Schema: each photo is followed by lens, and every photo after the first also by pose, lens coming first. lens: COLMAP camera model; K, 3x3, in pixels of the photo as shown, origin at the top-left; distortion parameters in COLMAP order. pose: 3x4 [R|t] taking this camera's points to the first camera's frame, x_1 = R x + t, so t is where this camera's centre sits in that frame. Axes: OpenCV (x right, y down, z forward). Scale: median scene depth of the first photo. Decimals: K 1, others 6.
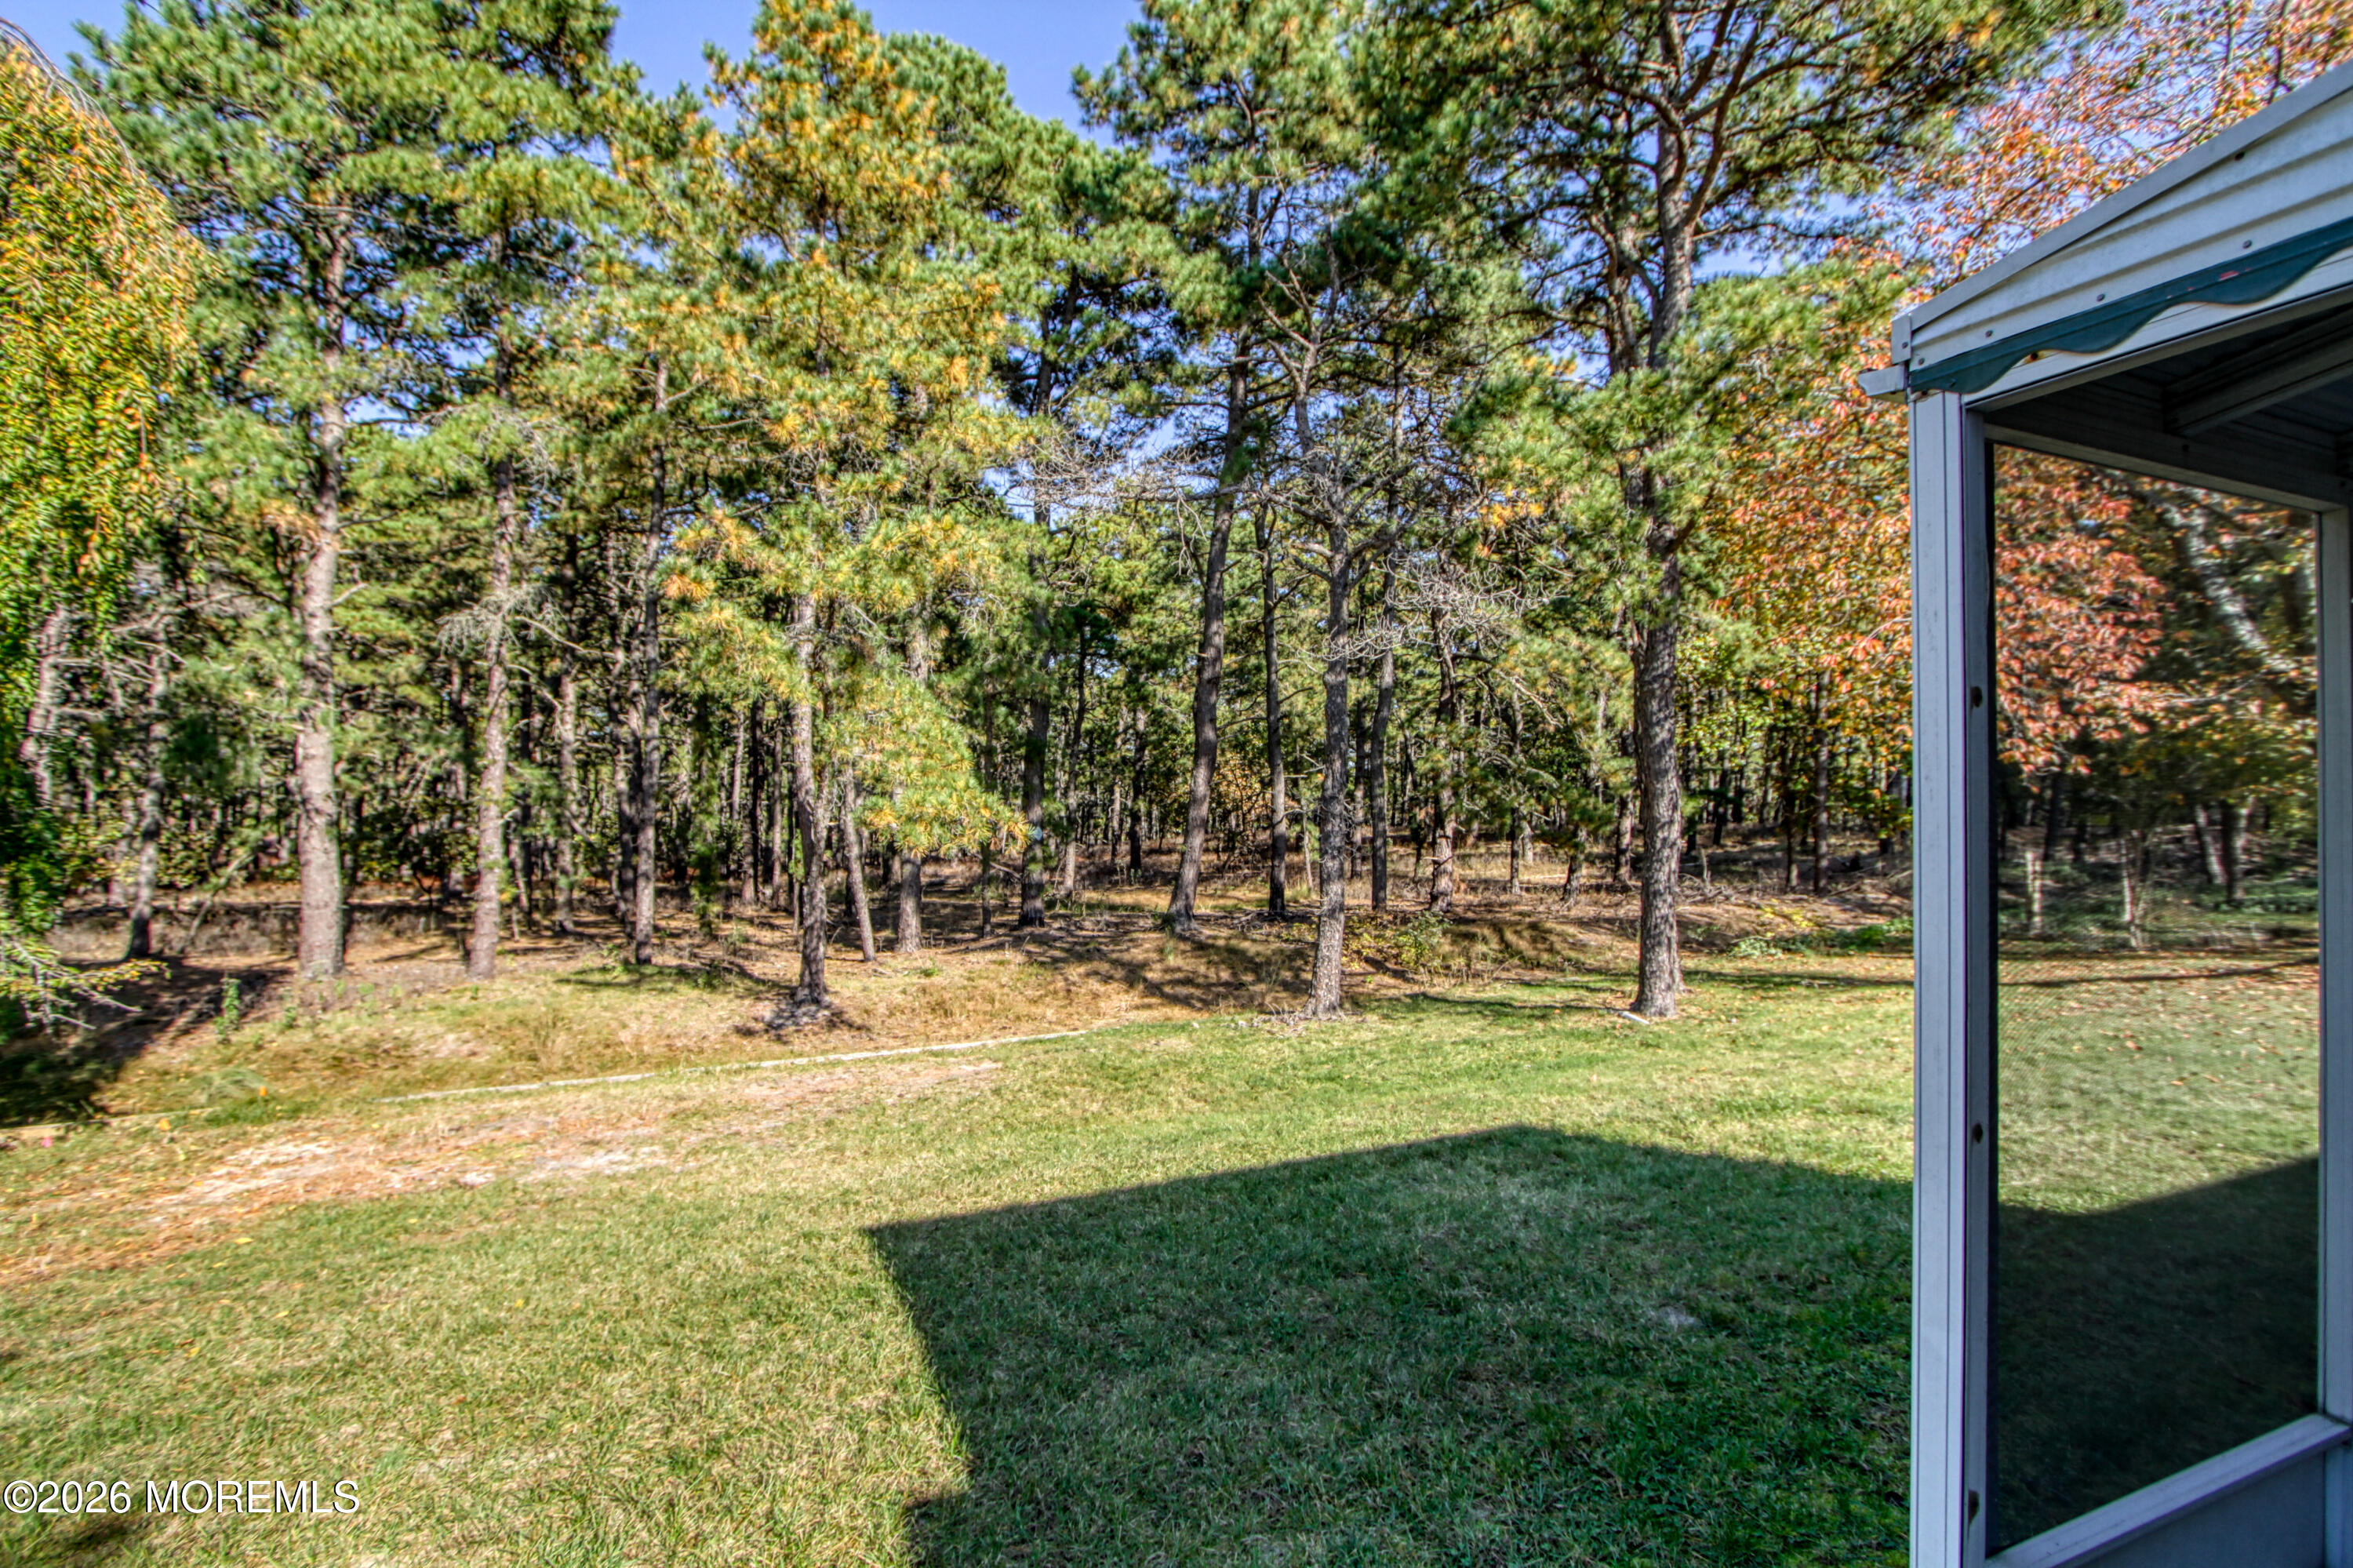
lens RADIAL K [[1102.9, 0, 1147.9], [0, 1102.9, 785.3], [0, 0, 1]] dist [-0.001125, -0.000097]
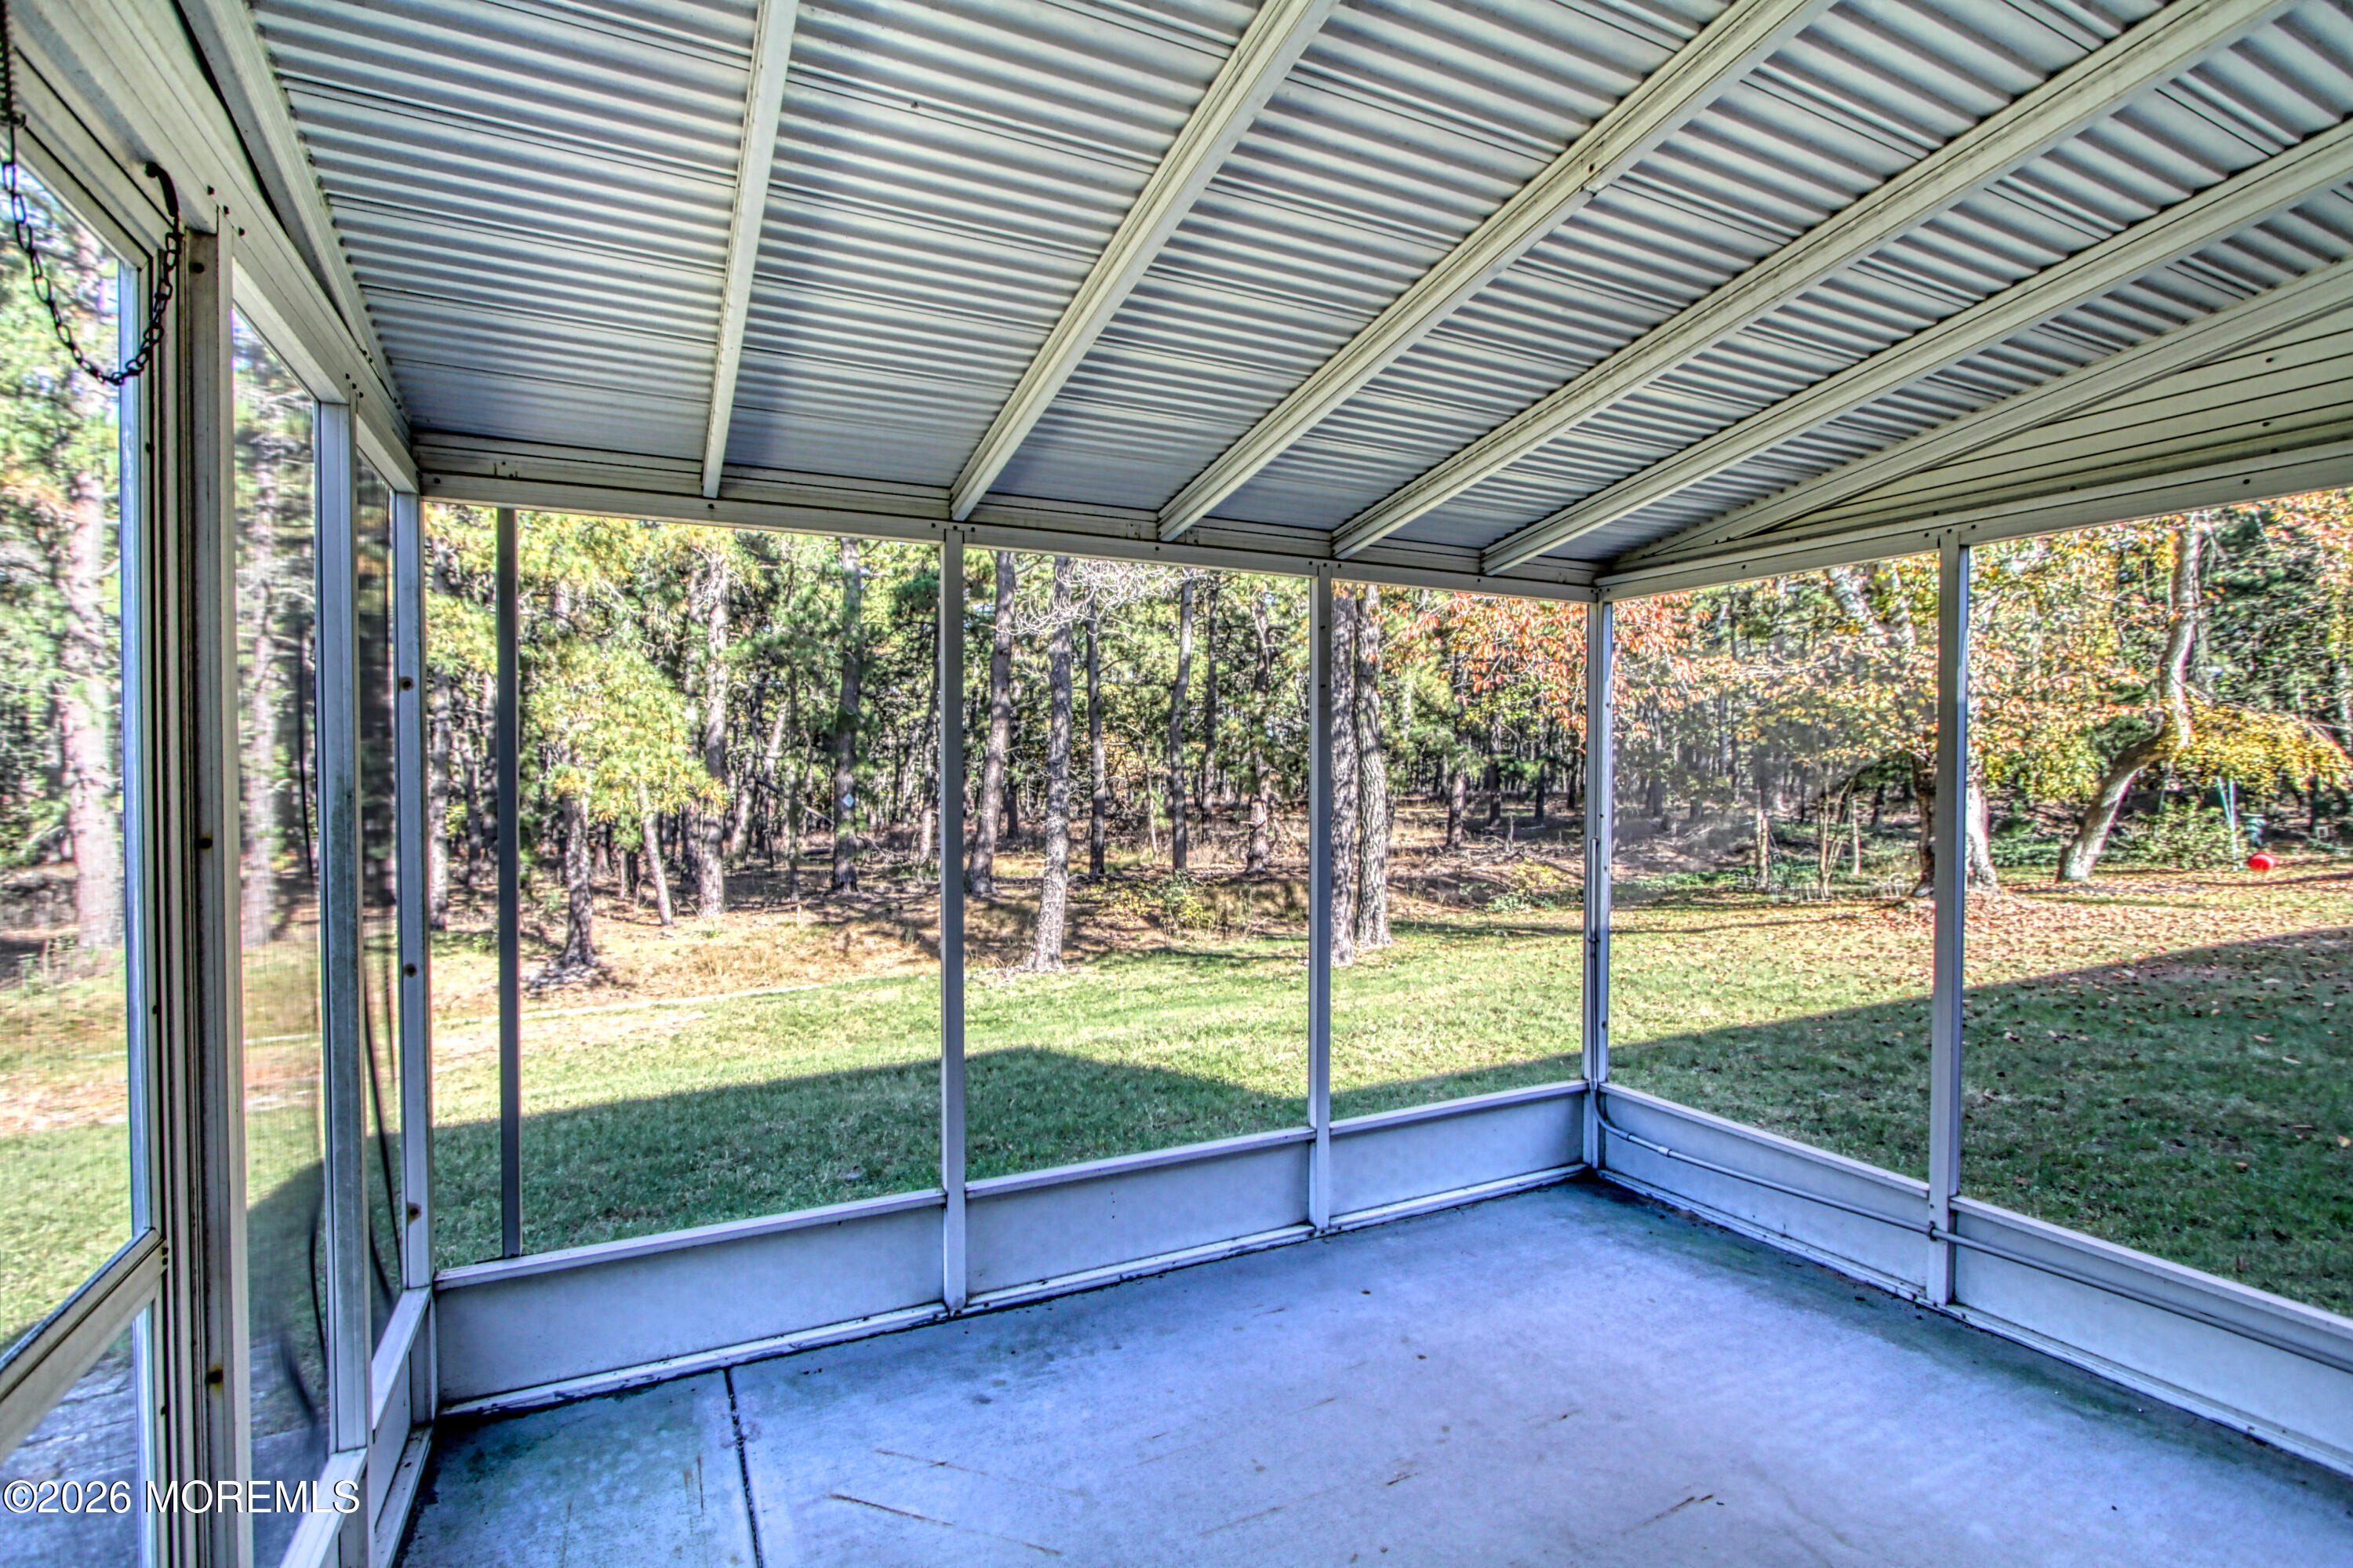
lens RADIAL K [[1102.9, 0, 1147.9], [0, 1102.9, 785.3], [0, 0, 1]] dist [-0.001125, -0.000097]
pose [[0.998597, -0.004839, 0.052729, 0.156122], [0.003350, 0.999594, 0.028294, 0.001727], [-0.052845, -0.028077, 0.998208, -0.052387]]
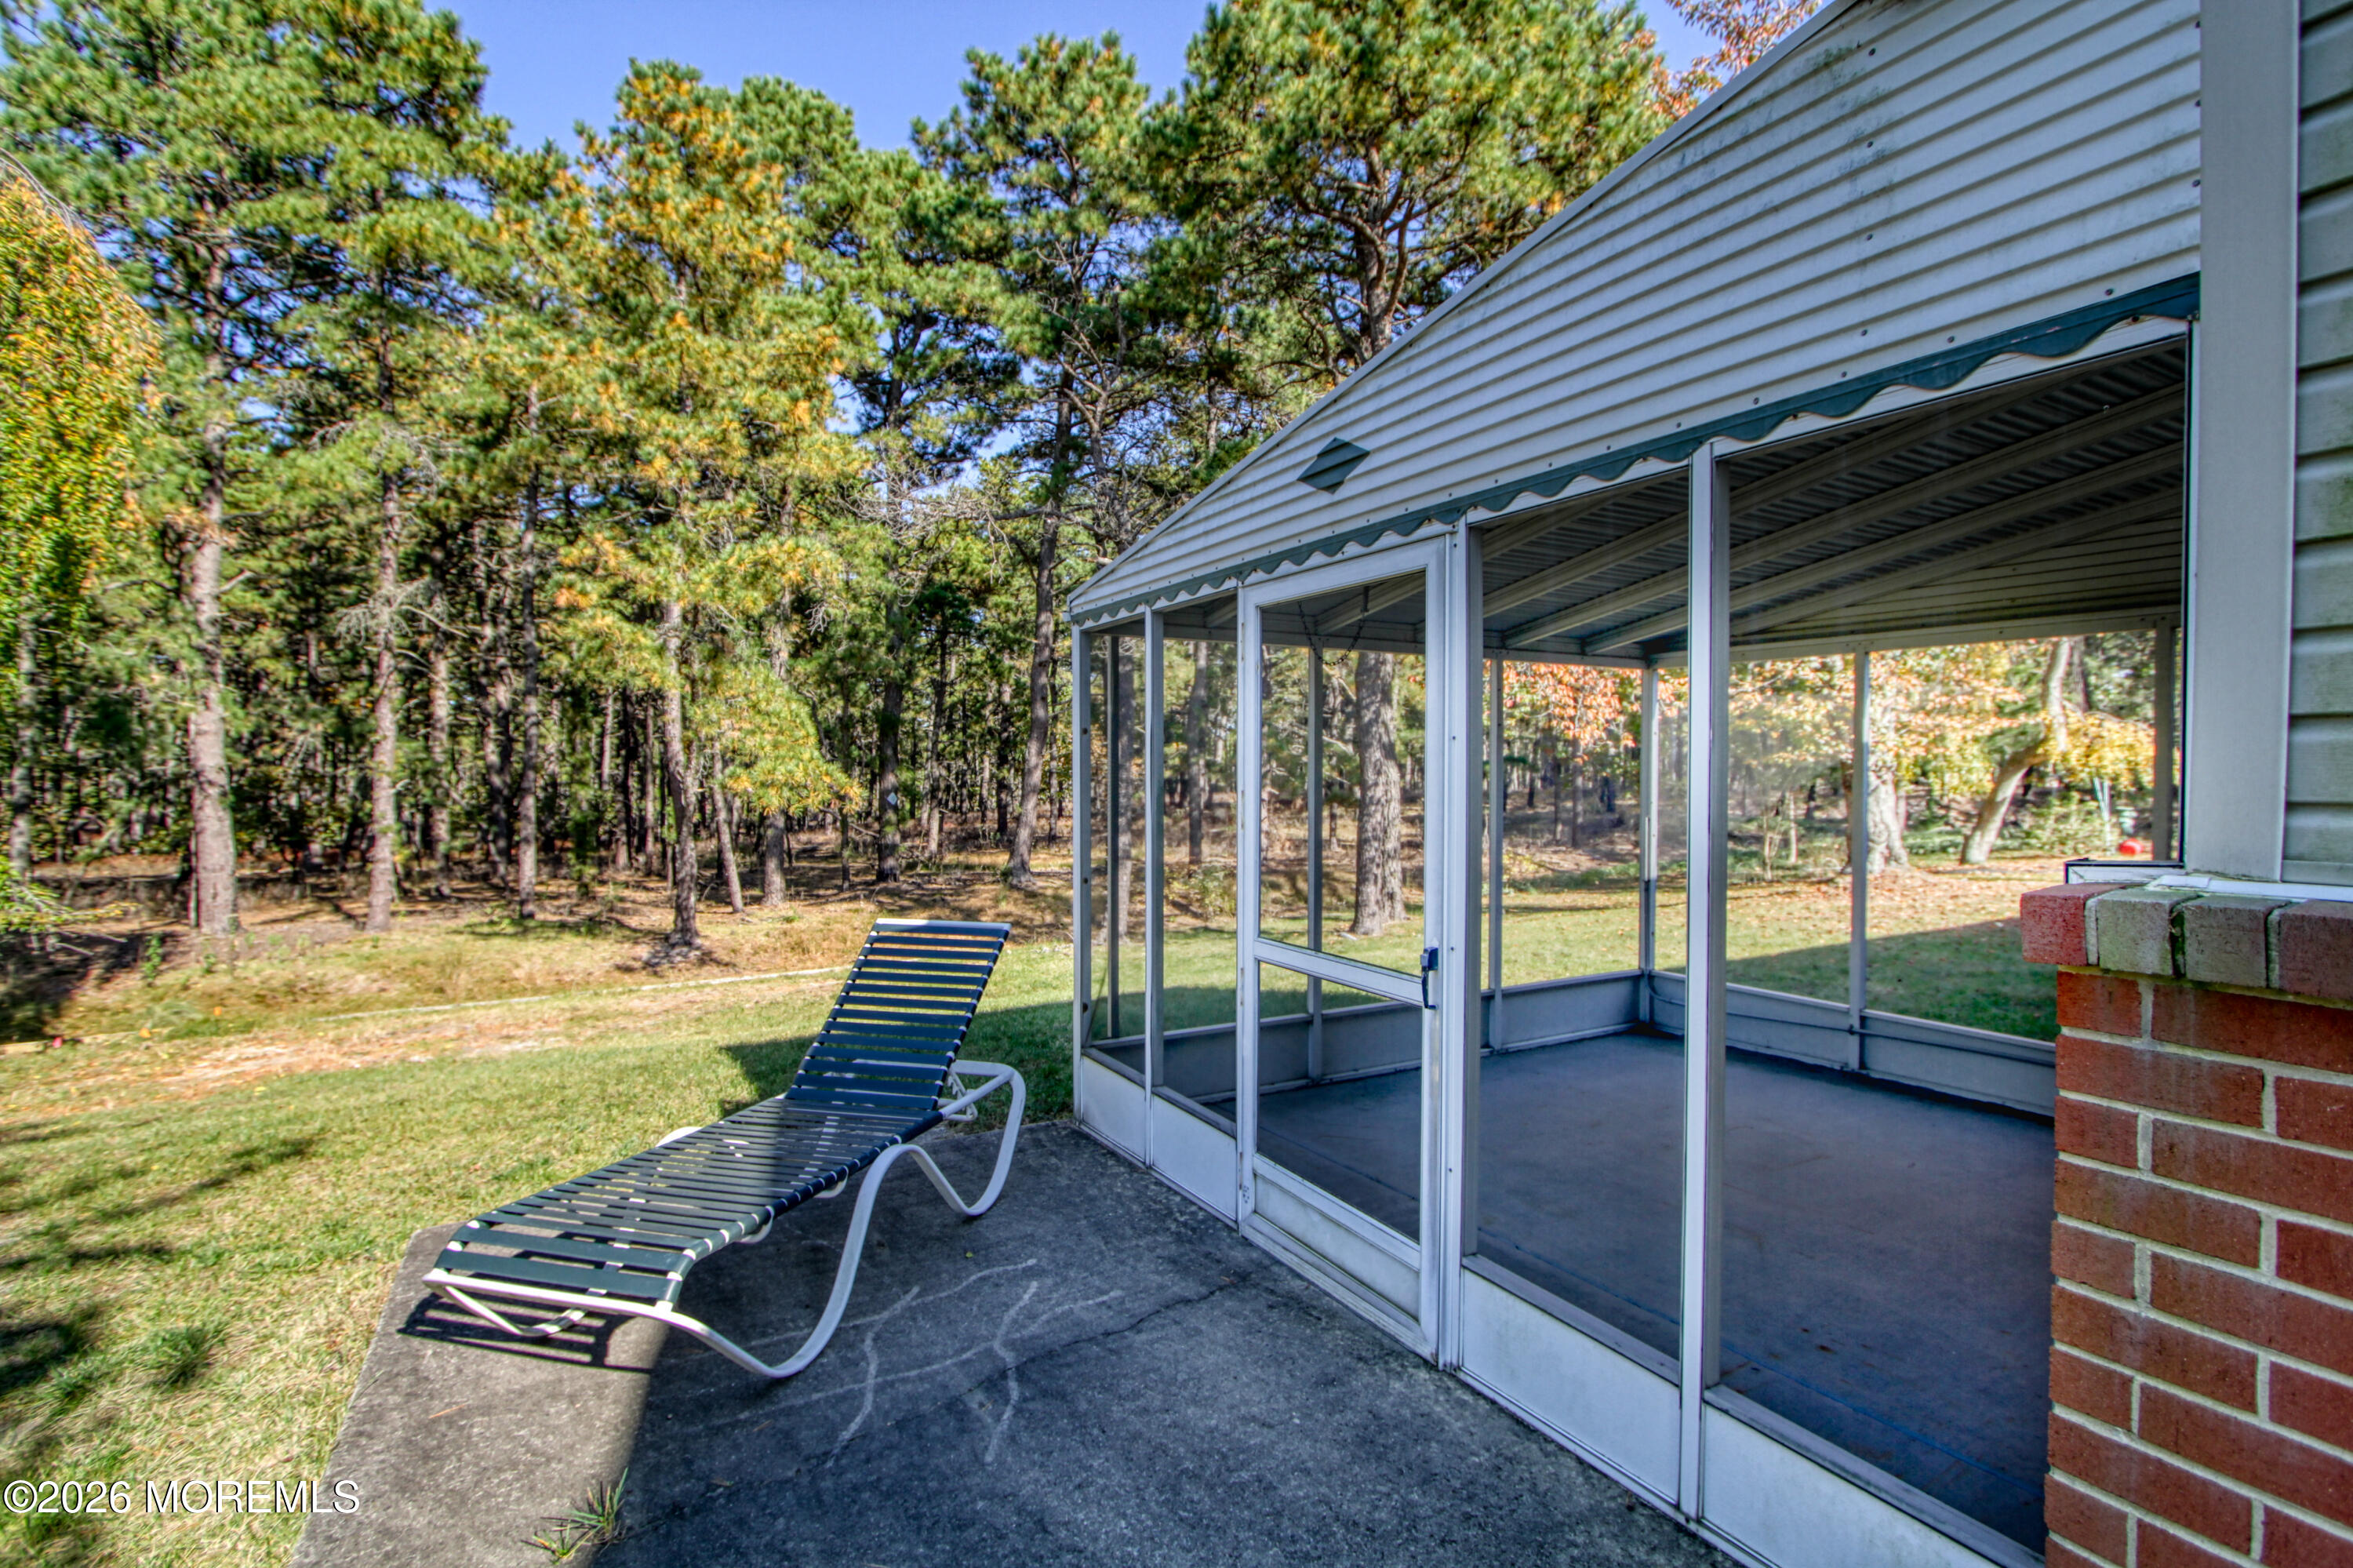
lens RADIAL K [[1107.1, 0, 1140.7], [0, 1107.1, 785.2], [0, 0, 1]] dist [0.002239, 0.001443]
pose [[0.995418, -0.006383, 0.095410, 0.056743], [0.003735, 0.999603, 0.027914, -0.001242], [-0.095550, -0.027429, 0.995047, -0.181077]]
